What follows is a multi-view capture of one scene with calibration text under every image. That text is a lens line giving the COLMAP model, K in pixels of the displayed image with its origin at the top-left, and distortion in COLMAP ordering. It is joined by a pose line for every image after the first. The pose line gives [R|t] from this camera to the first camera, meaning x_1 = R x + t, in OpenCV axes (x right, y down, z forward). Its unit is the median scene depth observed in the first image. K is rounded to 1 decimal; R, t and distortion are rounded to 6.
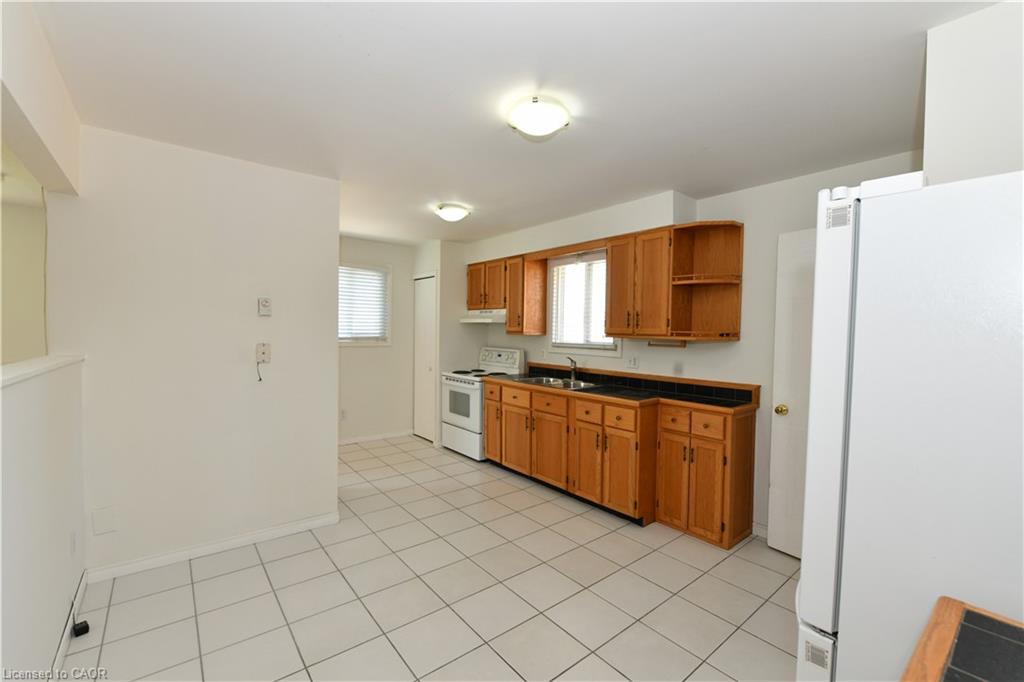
lens RADIAL K [[427.4, 0, 512.0], [0, 427.4, 341.0], [0, 0, 1]] dist [-0.008019, -0.000201]
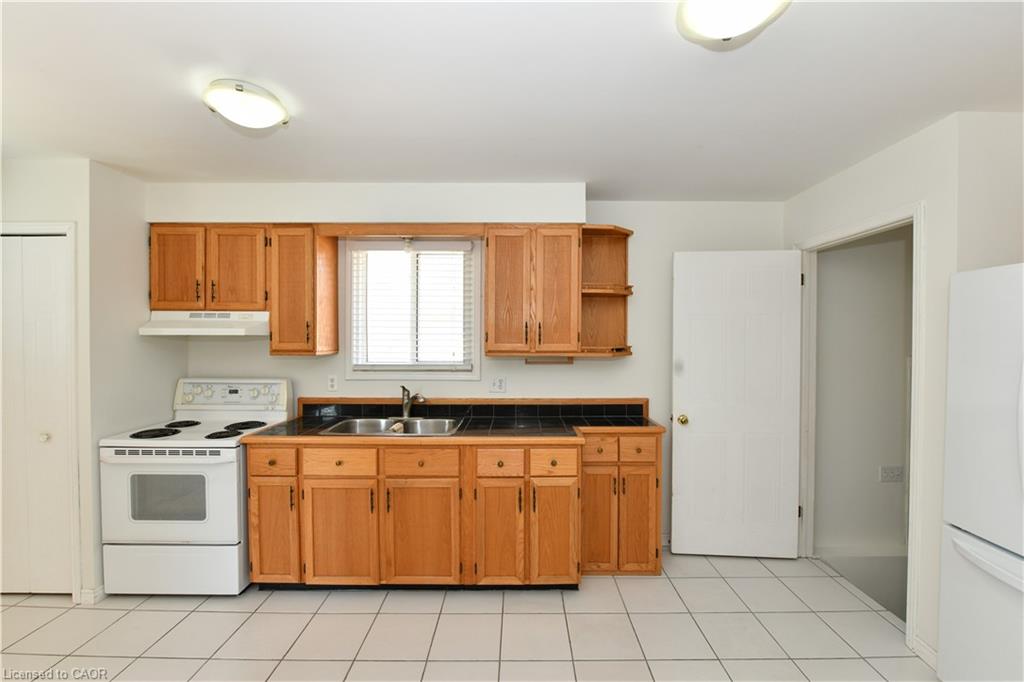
lens RADIAL K [[427.4, 0, 512.0], [0, 427.4, 341.0], [0, 0, 1]] dist [-0.008019, -0.000201]
pose [[0.632435, -0.023189, 0.774267, -0.286861], [0.028019, 0.999583, 0.007051, -0.033786], [-0.774107, 0.017235, 0.632820, 0.424008]]
